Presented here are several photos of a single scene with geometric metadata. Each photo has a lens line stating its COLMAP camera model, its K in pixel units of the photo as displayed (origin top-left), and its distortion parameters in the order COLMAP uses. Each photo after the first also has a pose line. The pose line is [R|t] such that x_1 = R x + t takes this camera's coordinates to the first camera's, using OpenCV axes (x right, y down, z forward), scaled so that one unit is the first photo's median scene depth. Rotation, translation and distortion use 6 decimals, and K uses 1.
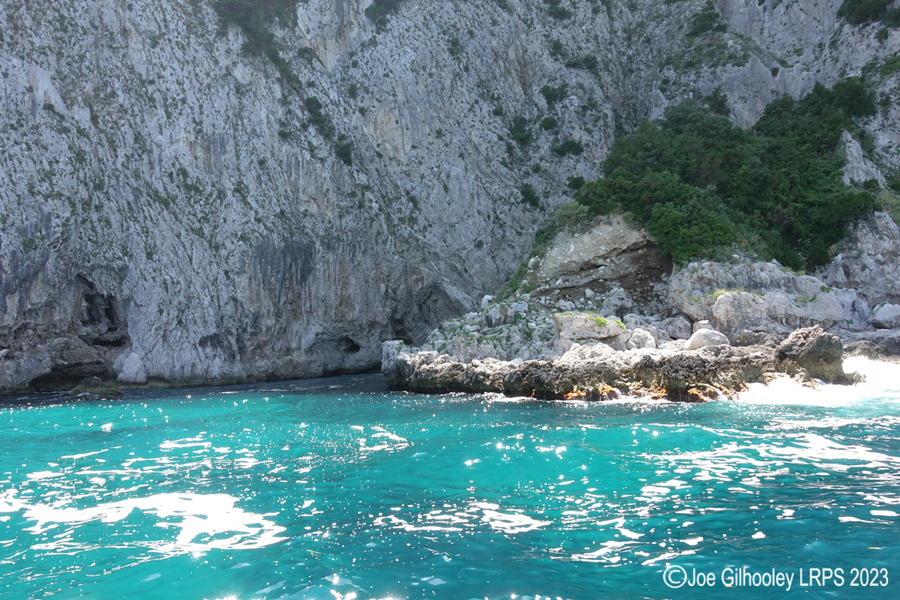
lens RADIAL K [[370.0, 0, 450.0], [0, 370.0, 285.0], [0, 0, 1]] dist [0.003036, -0.000068]
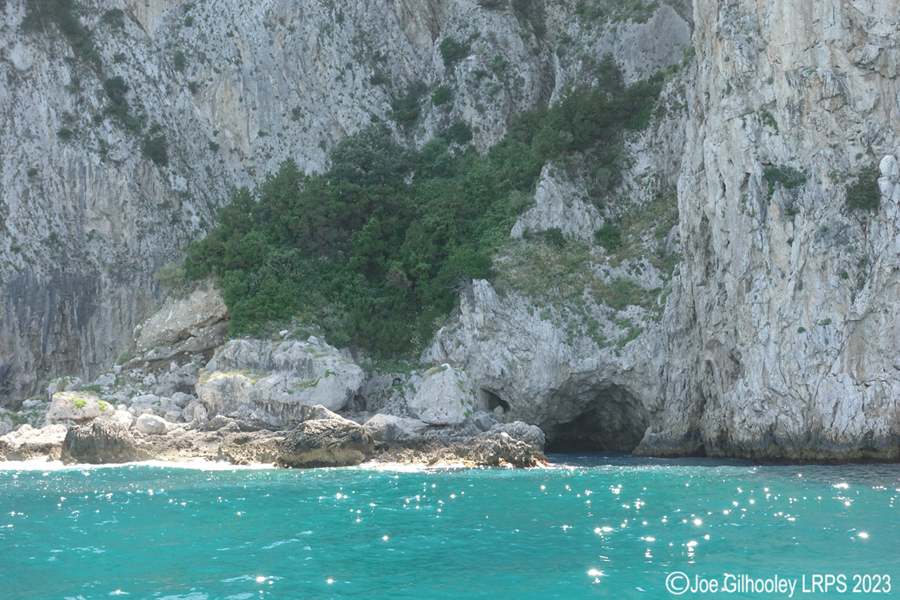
lens RADIAL K [[625.1, 0, 450.0], [0, 625.1, 300.0], [0, 0, 1]] dist [0.007937, -0.002583]
pose [[0.990301, 0.004501, -0.138866, 0.506489], [-0.004923, 0.999984, -0.002694, -0.056946], [0.138852, 0.003352, 0.990307, -0.175935]]
